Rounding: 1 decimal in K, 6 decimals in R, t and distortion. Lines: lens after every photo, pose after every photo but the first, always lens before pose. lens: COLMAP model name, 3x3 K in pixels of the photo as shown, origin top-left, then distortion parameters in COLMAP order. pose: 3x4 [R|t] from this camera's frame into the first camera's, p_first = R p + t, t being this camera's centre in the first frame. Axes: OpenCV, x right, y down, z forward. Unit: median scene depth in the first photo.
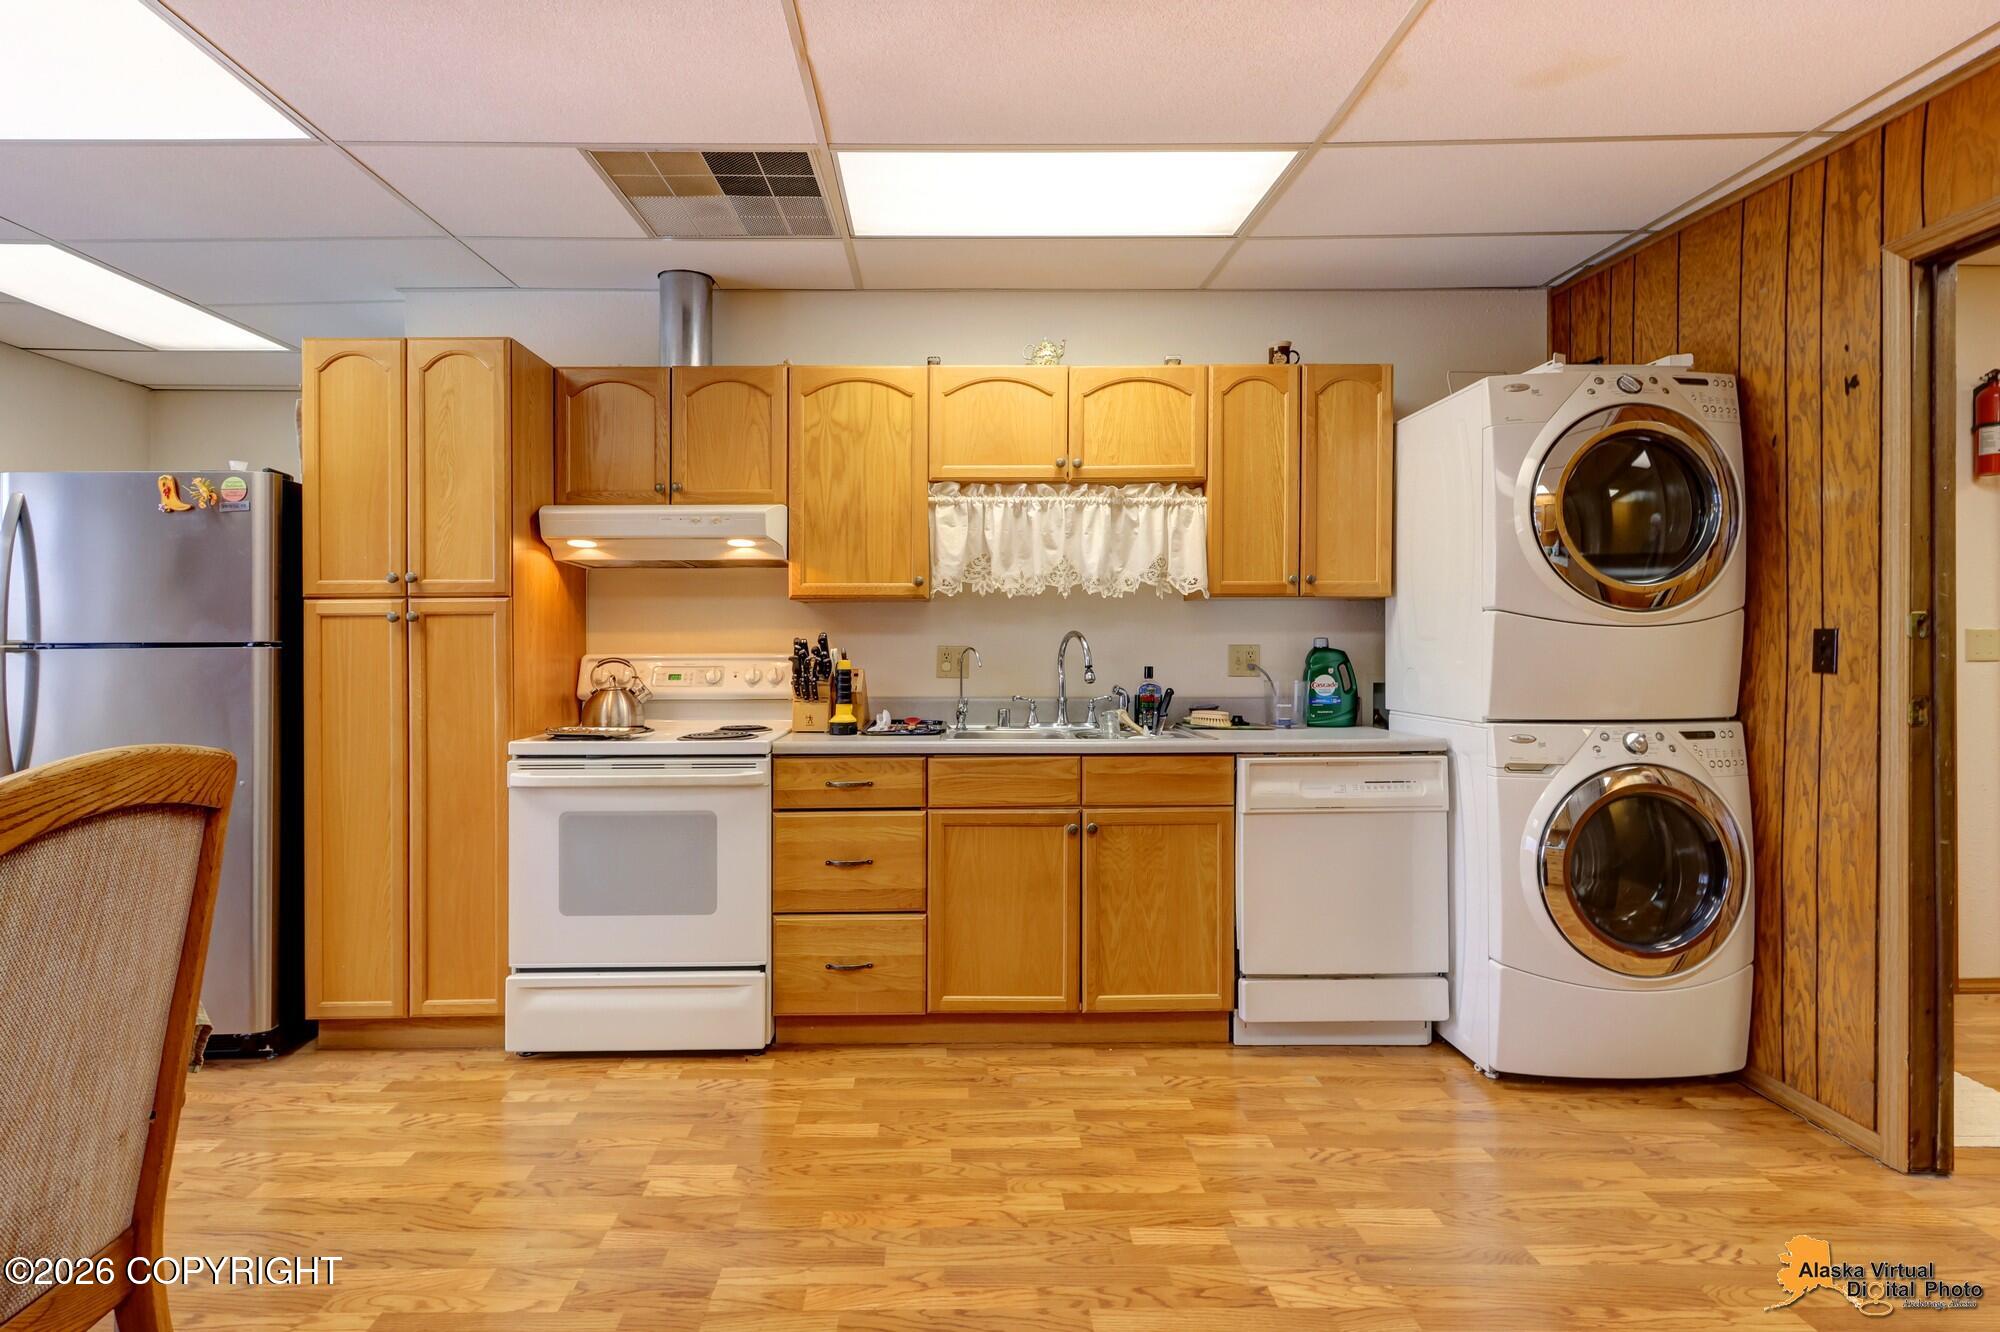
lens RADIAL K [[971.2, 0, 996.7], [0, 971.2, 625.0], [0, 0, 1]] dist [-0.000436, -0.000172]
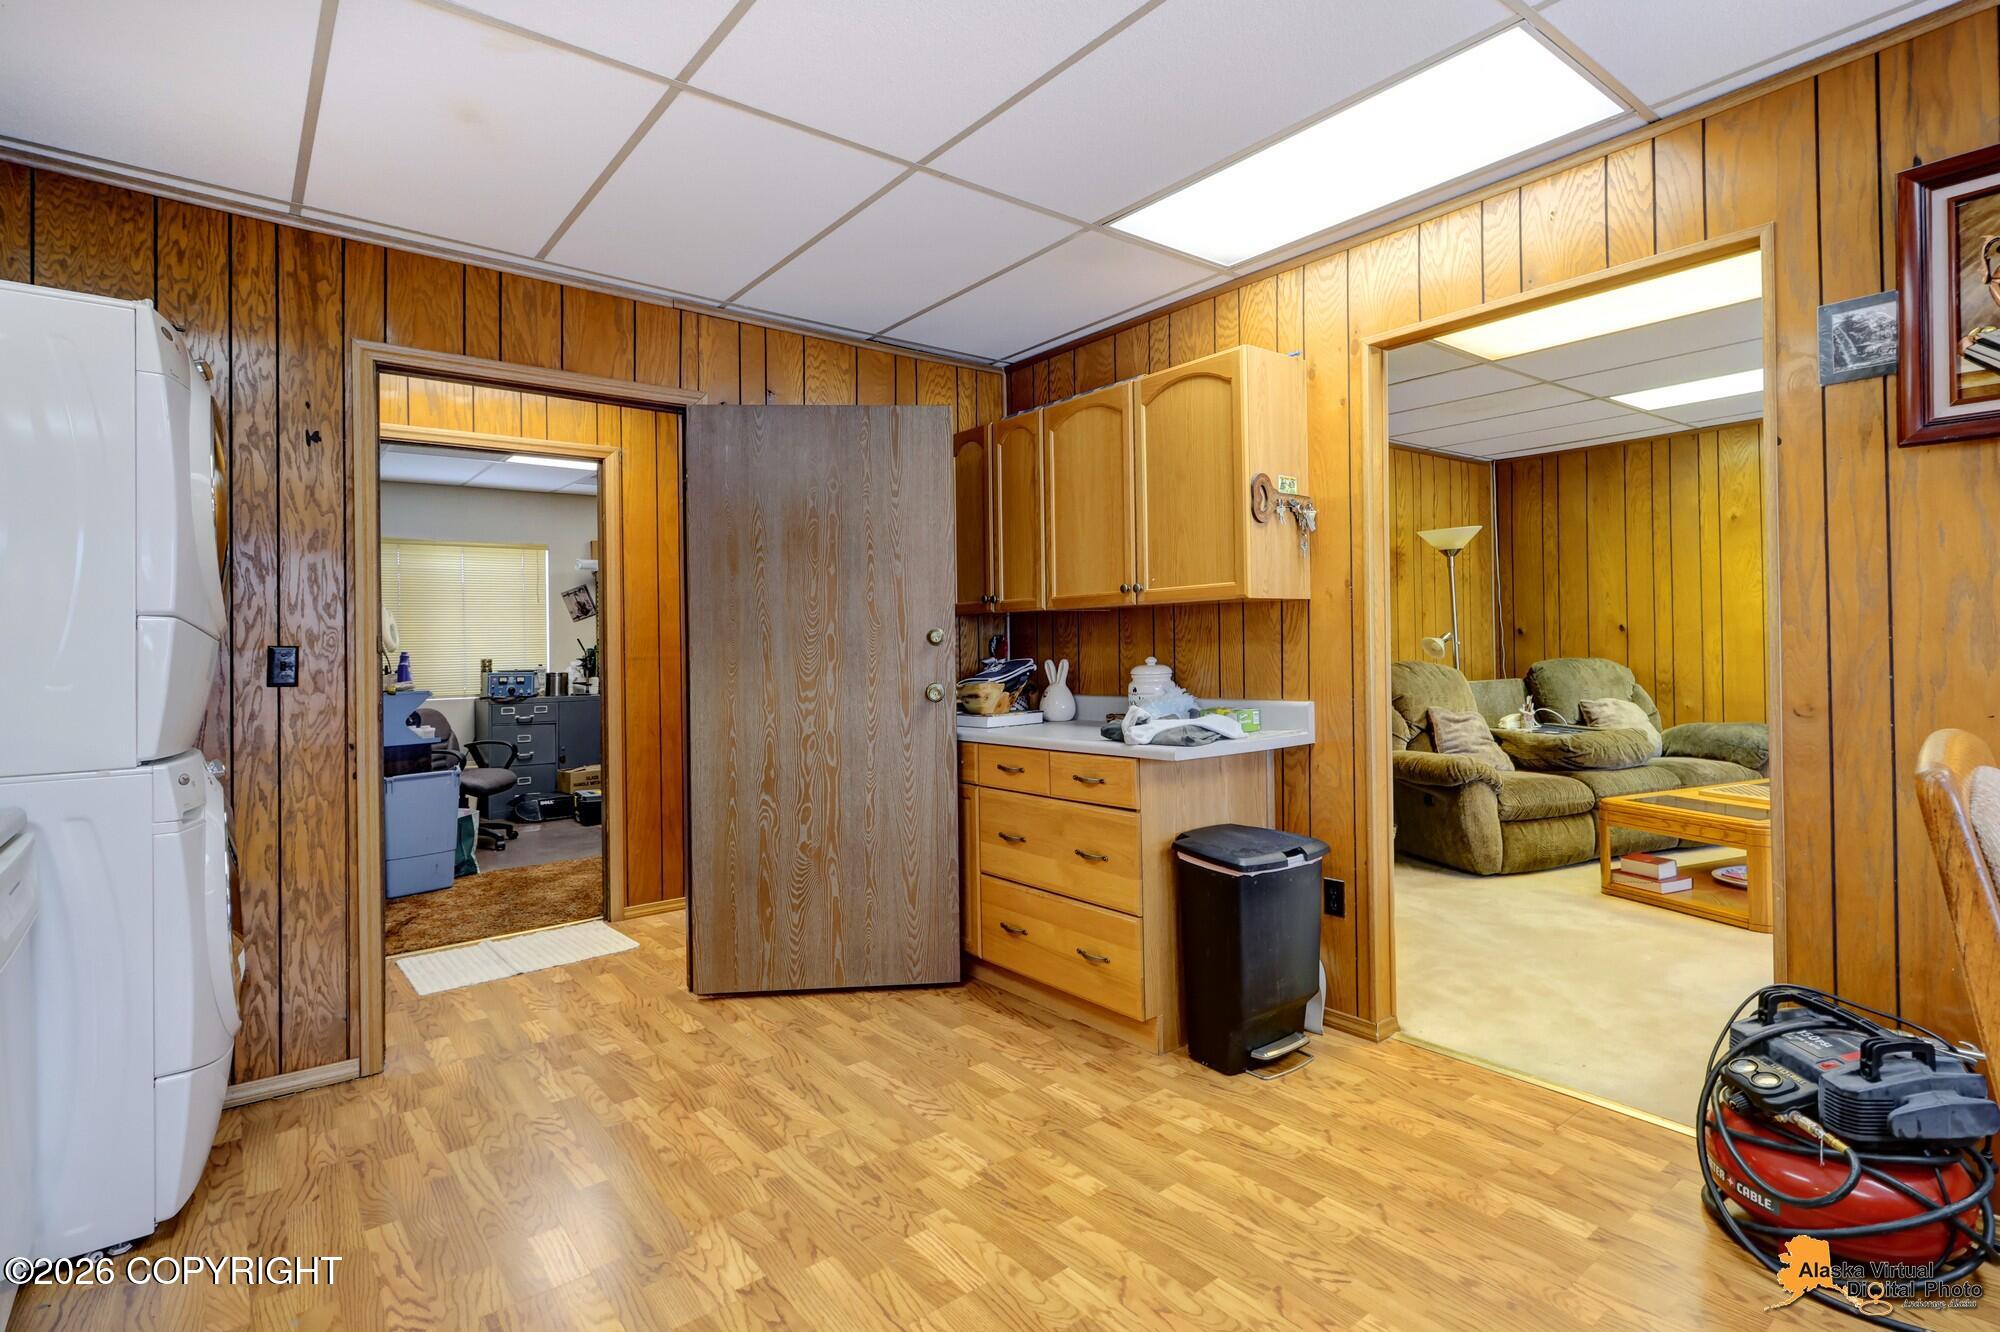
lens RADIAL K [[971.2, 0, 996.7], [0, 971.2, 625.0], [0, 0, 1]] dist [-0.000436, -0.000172]
pose [[-0.601944, 0.036321, 0.797712, -0.511193], [0.001070, 0.999001, -0.044678, 0.029257], [-0.798538, -0.026041, -0.601381, 0.977444]]
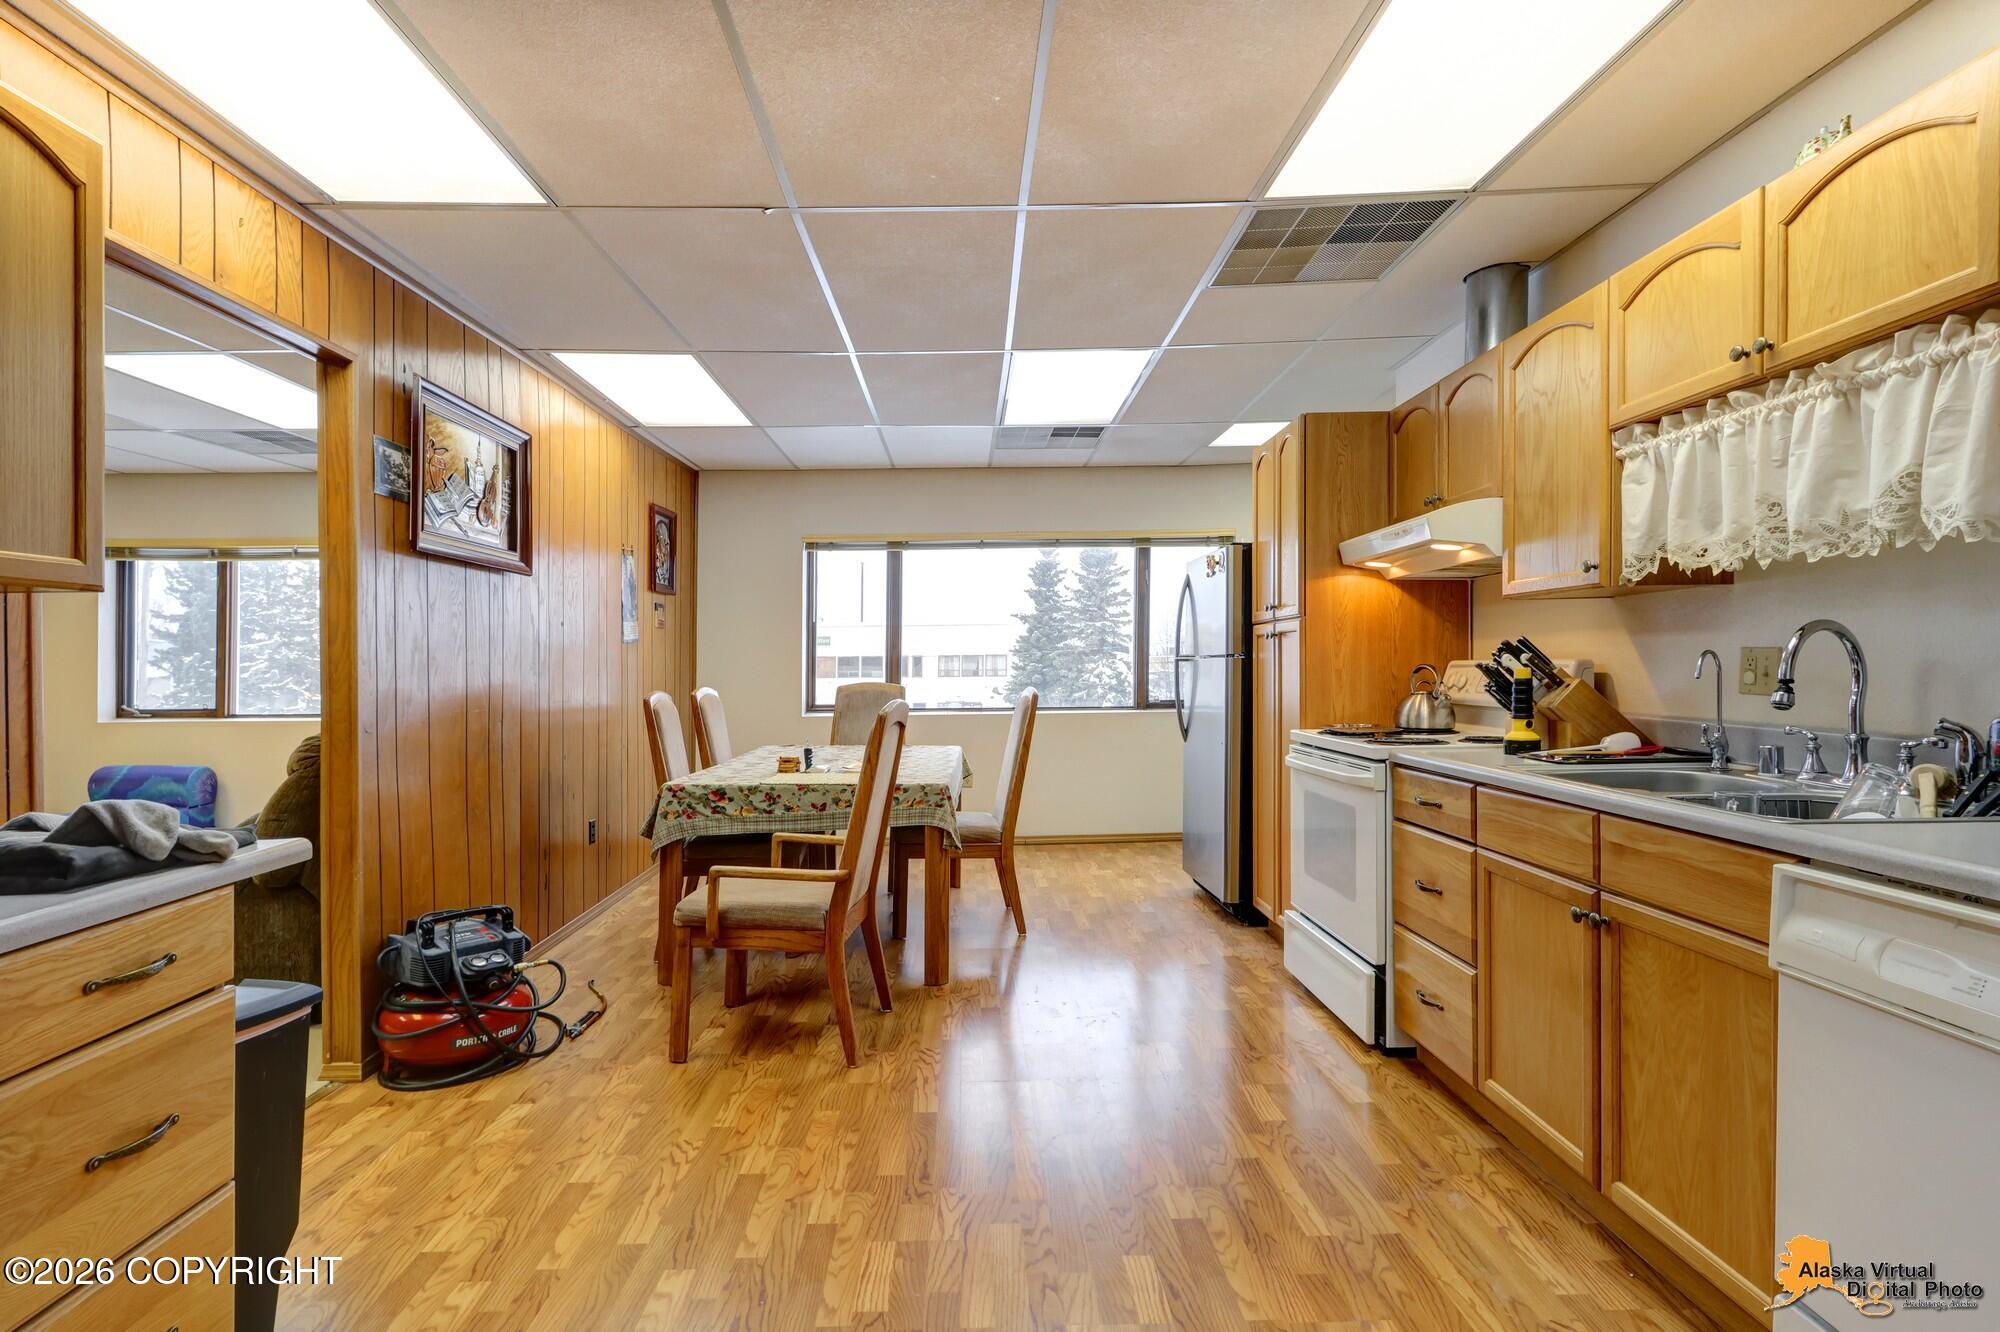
lens RADIAL K [[971.2, 0, 996.7], [0, 971.2, 625.0], [0, 0, 1]] dist [-0.000436, -0.000172]
pose [[0.018071, -0.037599, -0.999129, 0.860569], [0.036229, 0.998661, -0.036926, 0.016405], [0.999180, -0.035530, 0.019409, 0.648452]]
